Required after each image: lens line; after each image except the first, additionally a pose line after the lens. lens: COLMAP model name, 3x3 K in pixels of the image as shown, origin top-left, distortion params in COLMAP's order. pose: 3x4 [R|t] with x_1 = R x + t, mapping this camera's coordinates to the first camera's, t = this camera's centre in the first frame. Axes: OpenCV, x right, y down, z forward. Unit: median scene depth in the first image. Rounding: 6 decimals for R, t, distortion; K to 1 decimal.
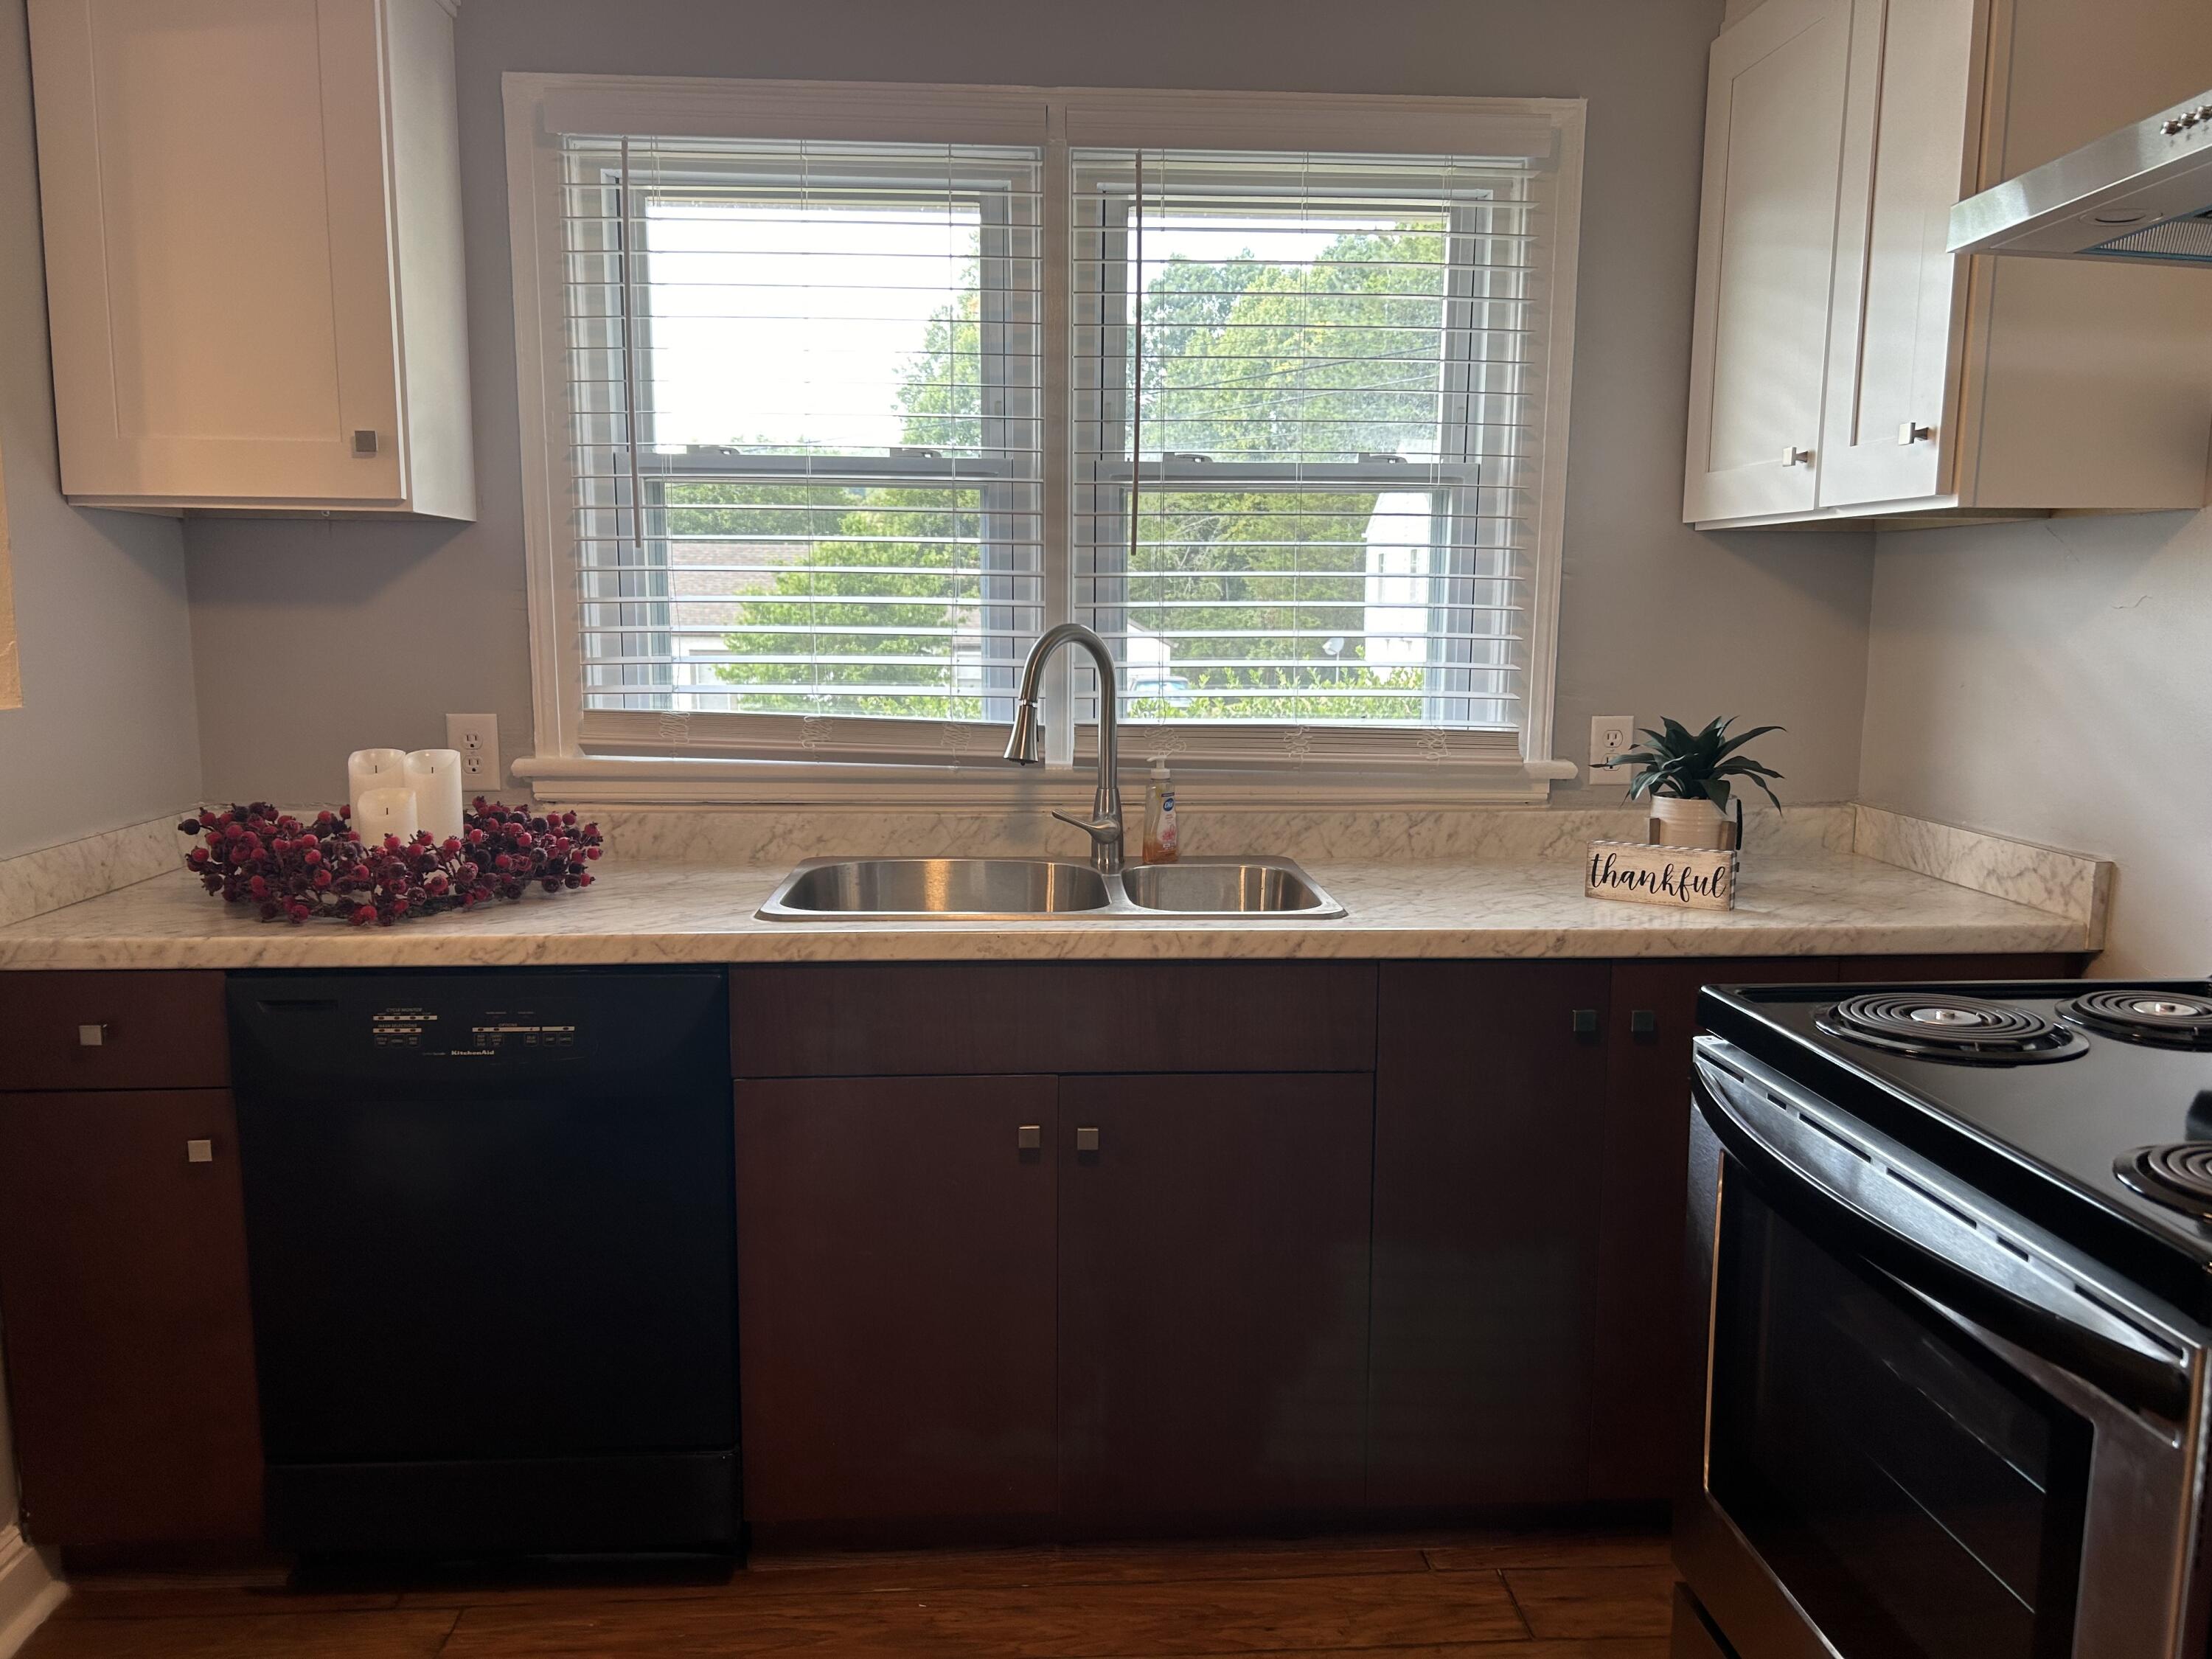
lens RADIAL K [[1675.1, 0, 1096.0], [0, 1675.1, 854.7], [0, 0, 1]] dist [0.057681, -0.115722]
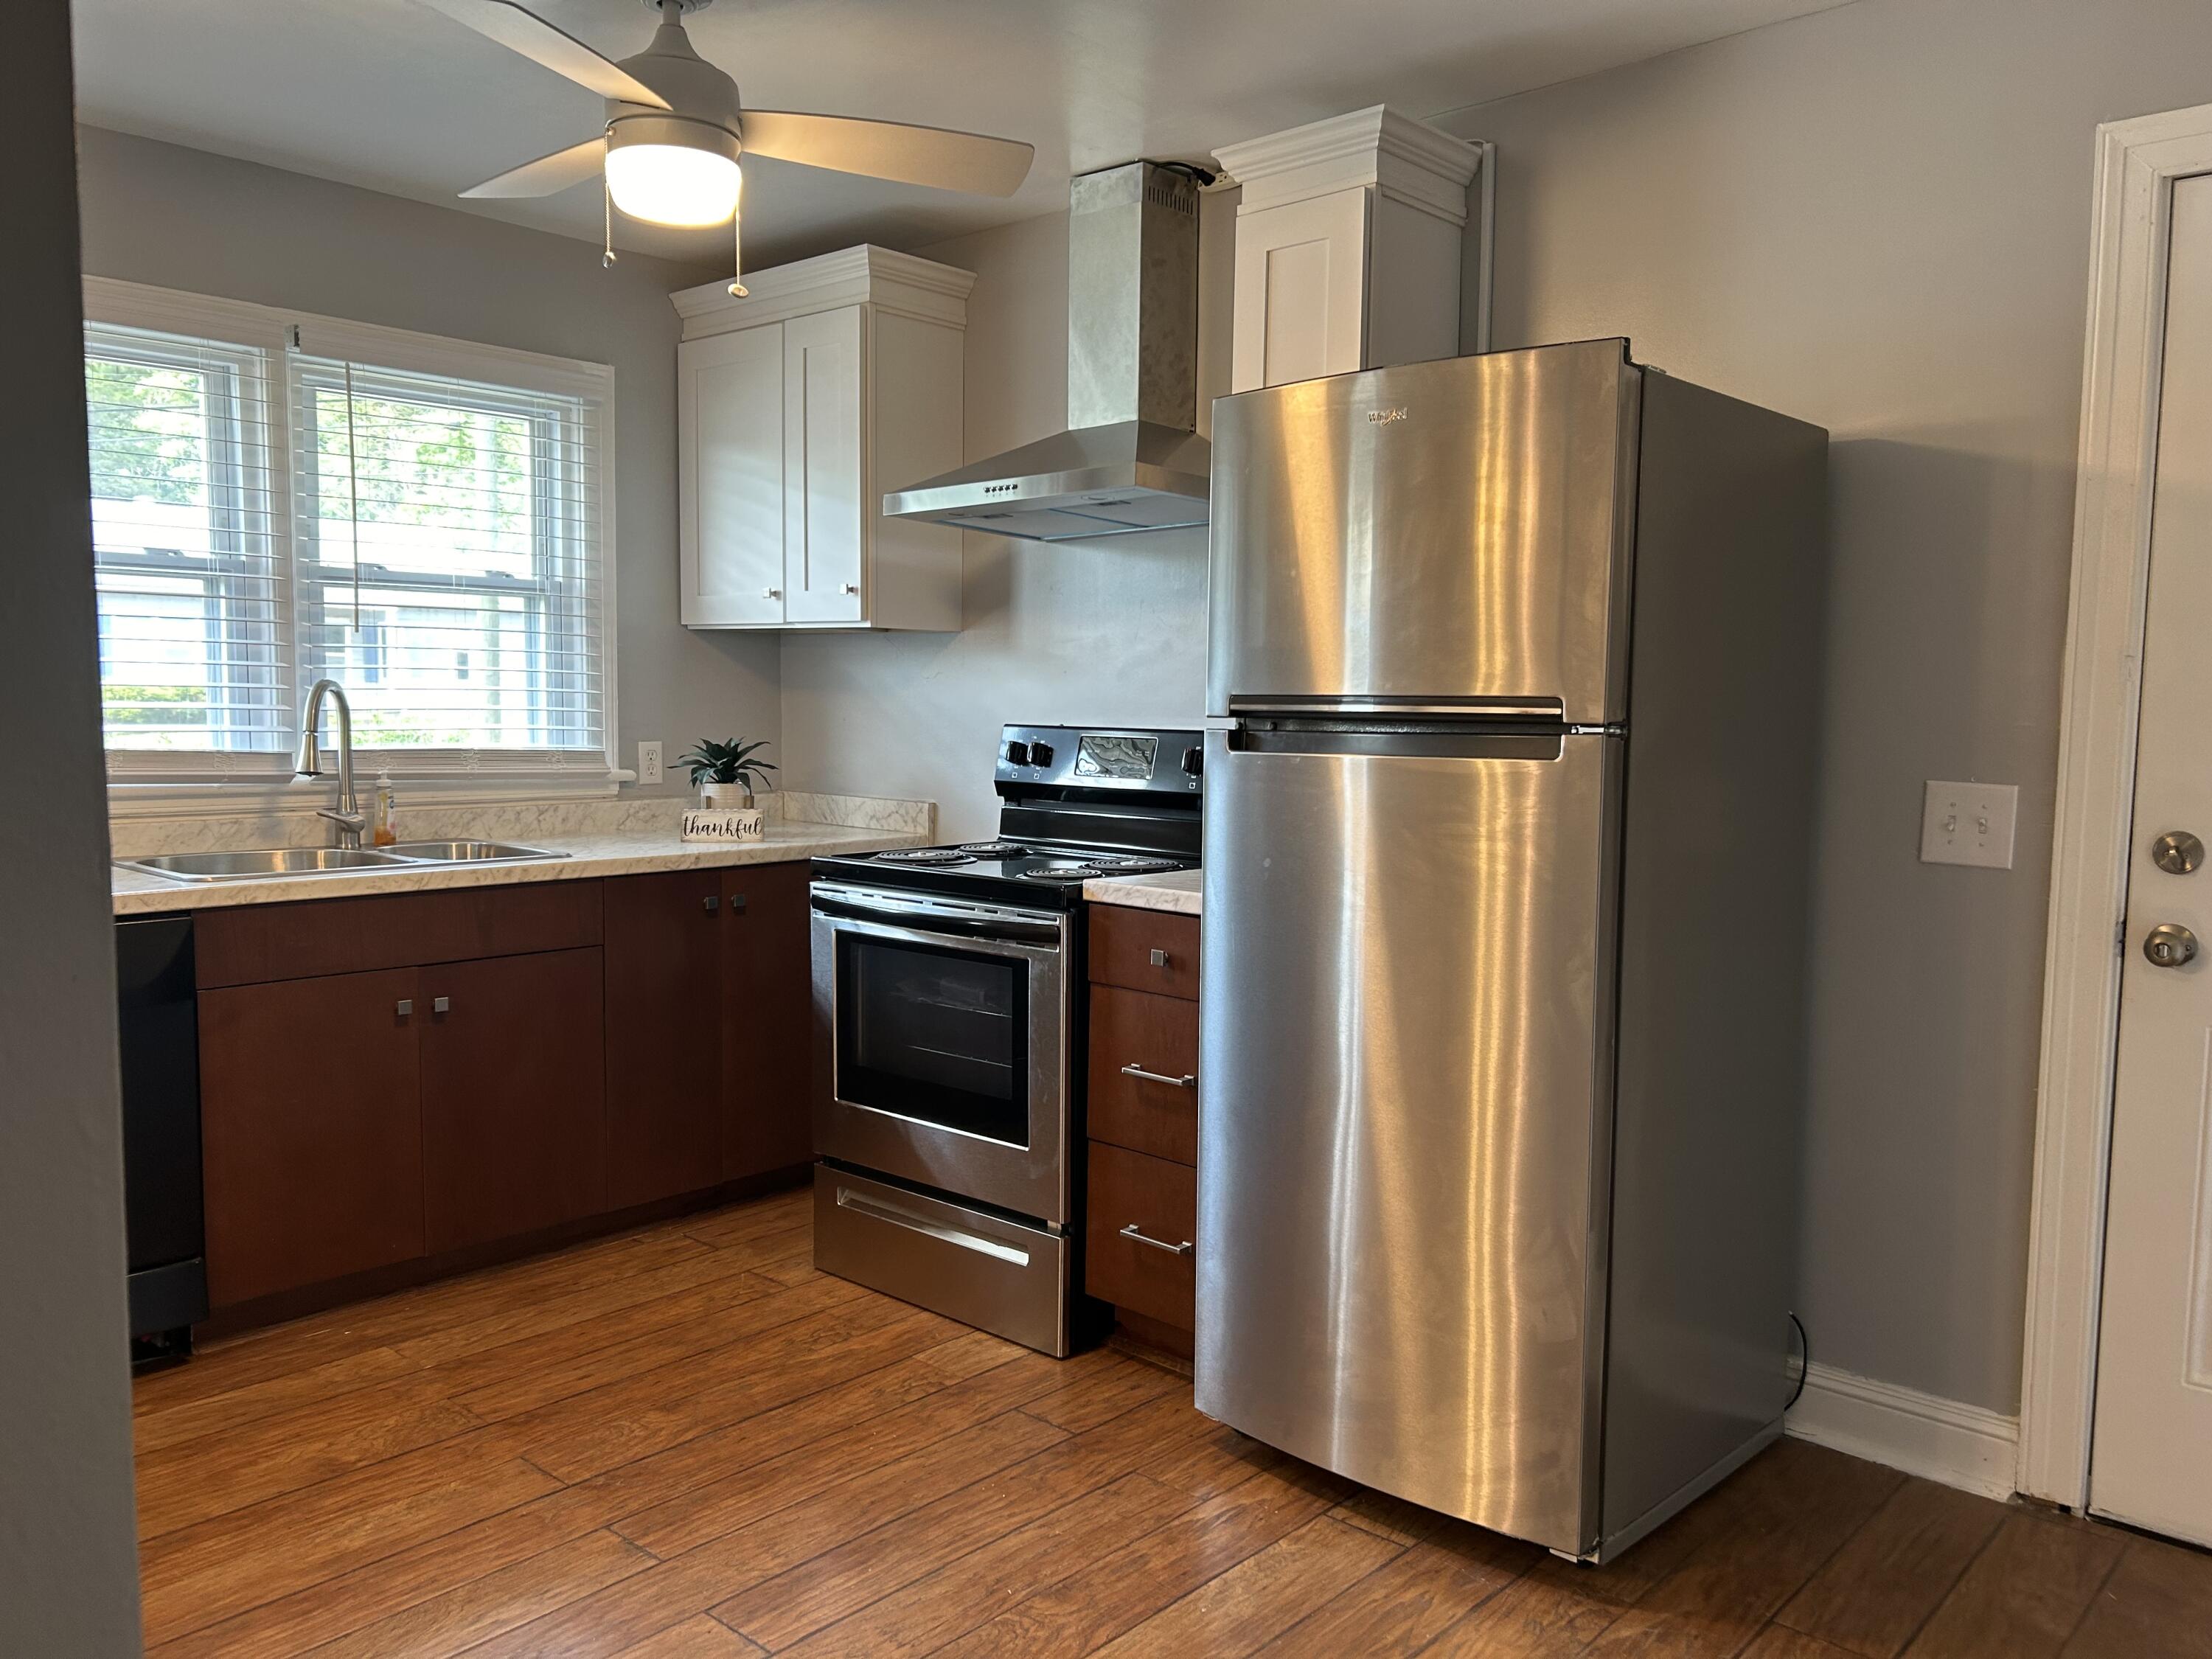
lens RADIAL K [[1654.2, 0, 1106.0], [0, 1654.2, 829.5], [0, 0, 1]] dist [0.009223, 0.000637]
pose [[0.717734, -0.052533, 0.694333, -0.528983], [0.091958, 0.995567, -0.019733, 0.079625], [-0.690219, 0.078012, 0.719383, -0.474032]]
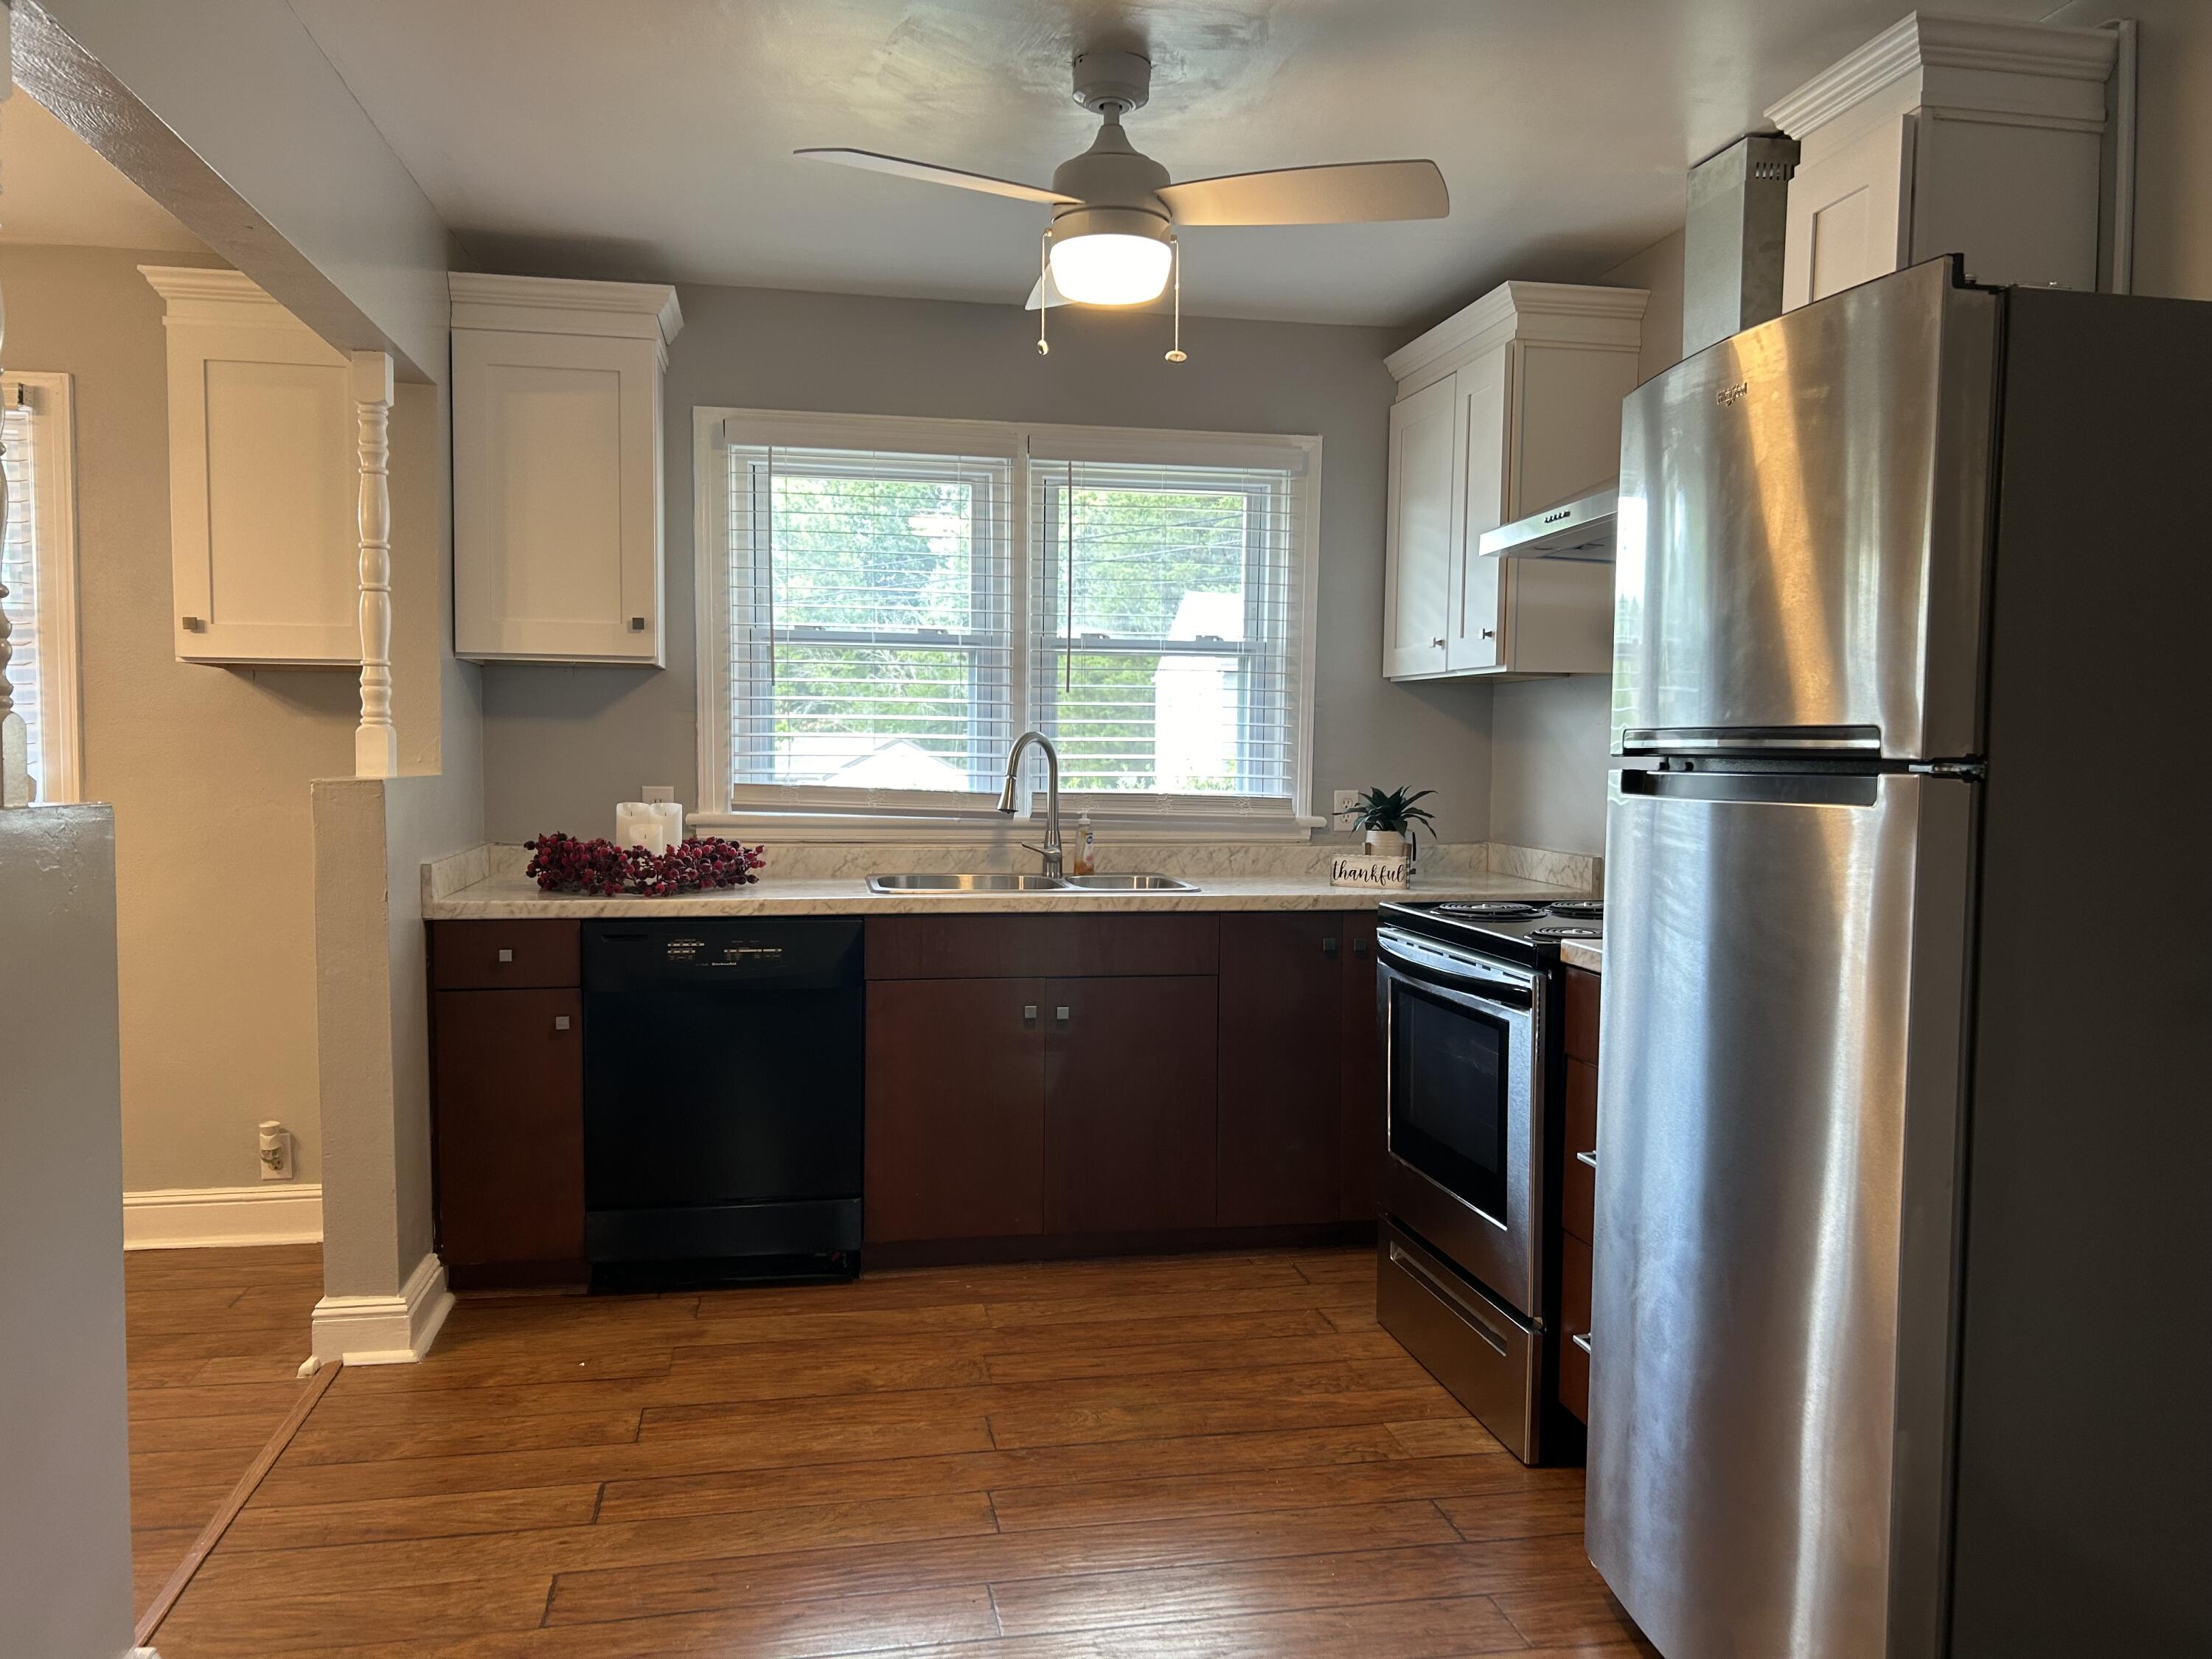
lens RADIAL K [[1638.5, 0, 1106.0], [0, 1638.5, 829.5], [0, 0, 1]] dist [0.077032, -0.105744]
pose [[0.991844, -0.001512, 0.127452, -0.153658], [0.013399, 0.995626, -0.092460, 0.114936], [-0.126754, 0.093413, 0.987526, -0.639664]]
